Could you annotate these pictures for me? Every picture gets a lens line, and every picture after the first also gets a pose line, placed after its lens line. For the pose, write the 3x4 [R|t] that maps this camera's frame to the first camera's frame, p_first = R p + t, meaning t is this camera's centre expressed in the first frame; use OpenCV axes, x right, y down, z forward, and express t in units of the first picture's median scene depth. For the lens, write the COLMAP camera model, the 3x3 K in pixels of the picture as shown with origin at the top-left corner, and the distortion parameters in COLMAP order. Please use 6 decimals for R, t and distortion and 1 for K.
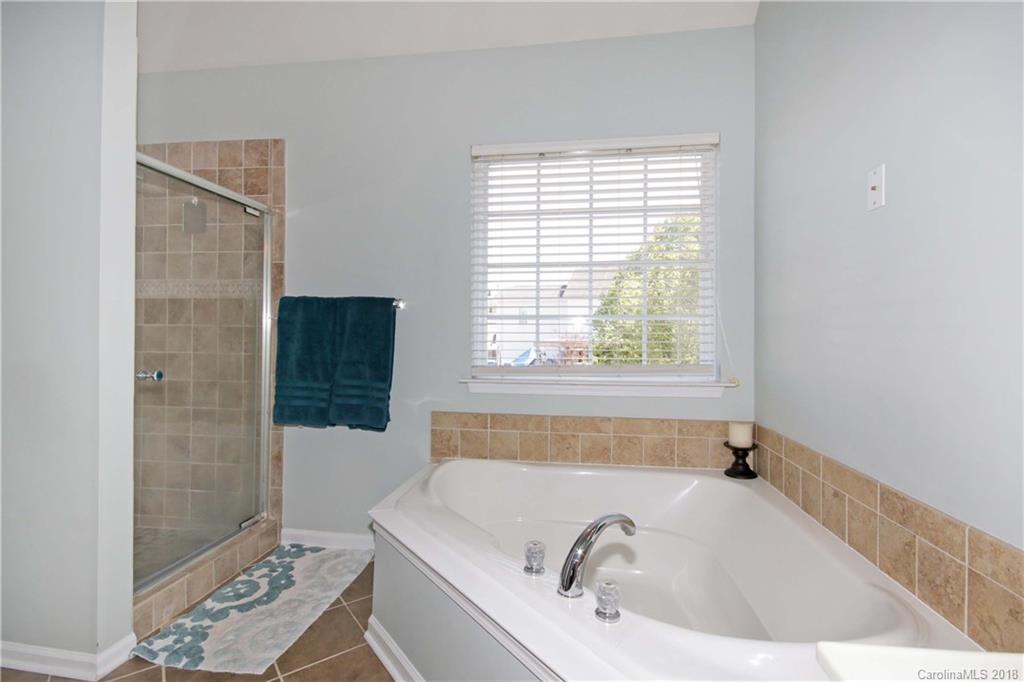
lens RADIAL K [[490.0, 0, 509.0], [0, 490.0, 340.3], [0, 0, 1]] dist [-0.005043, 0.001159]
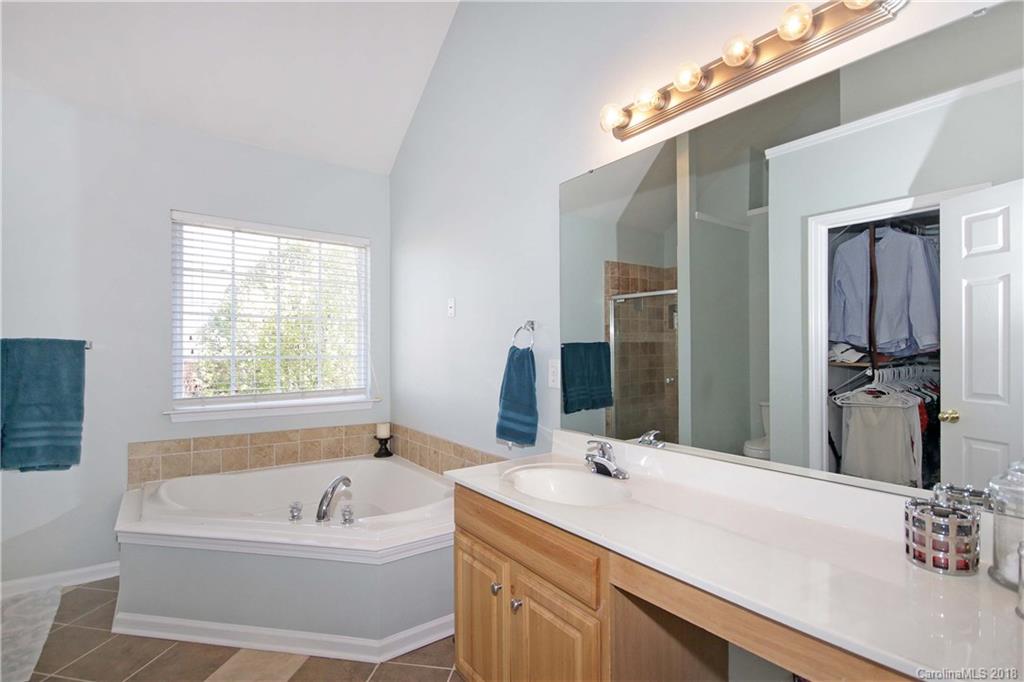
lens RADIAL K [[490.0, 0, 511.2], [0, 490.0, 345.7], [0, 0, 1]] dist [-0.005043, 0.001159]
pose [[0.715012, 0.003327, 0.699104, -0.354650], [0.000890, 0.999984, -0.005670, -0.078074], [-0.699111, 0.004676, 0.714997, -0.453230]]
